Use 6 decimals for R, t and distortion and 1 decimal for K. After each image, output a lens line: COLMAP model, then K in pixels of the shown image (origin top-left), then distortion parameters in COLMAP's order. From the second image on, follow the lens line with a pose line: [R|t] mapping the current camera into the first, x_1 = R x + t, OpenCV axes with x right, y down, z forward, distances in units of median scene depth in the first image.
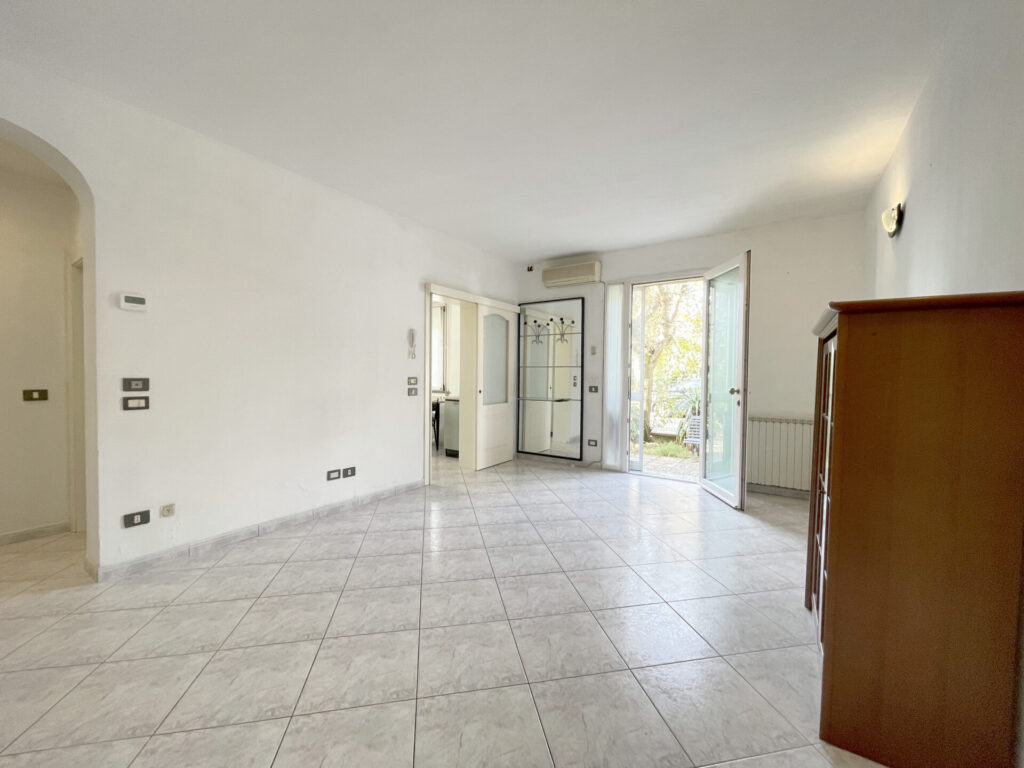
lens RADIAL K [[413.6, 0, 512.0], [0, 413.6, 384.0], [0, 0, 1]] dist [0.032789, -0.000010]
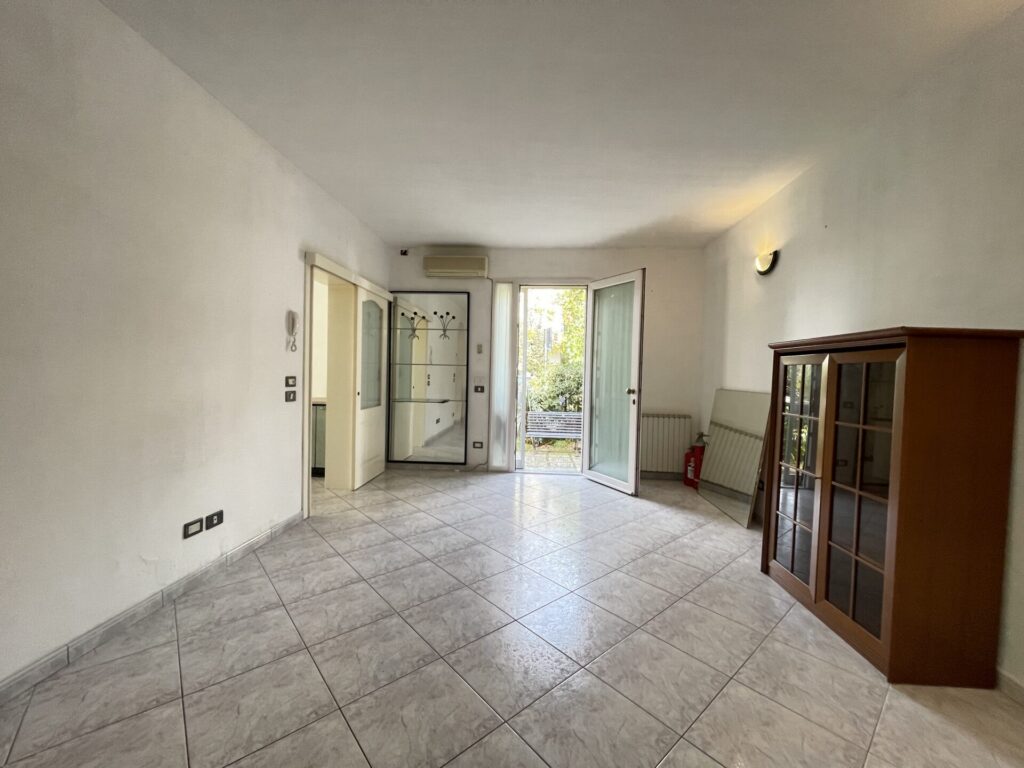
lens RADIAL K [[411.1, 0, 510.4], [0, 411.1, 388.3], [0, 0, 1]] dist [0.010113, -0.000026]
pose [[0.870927, -0.007432, 0.491356, -0.214943], [-0.002730, 0.999797, 0.019960, -0.009149], [-0.491404, -0.018725, 0.870730, 0.138309]]
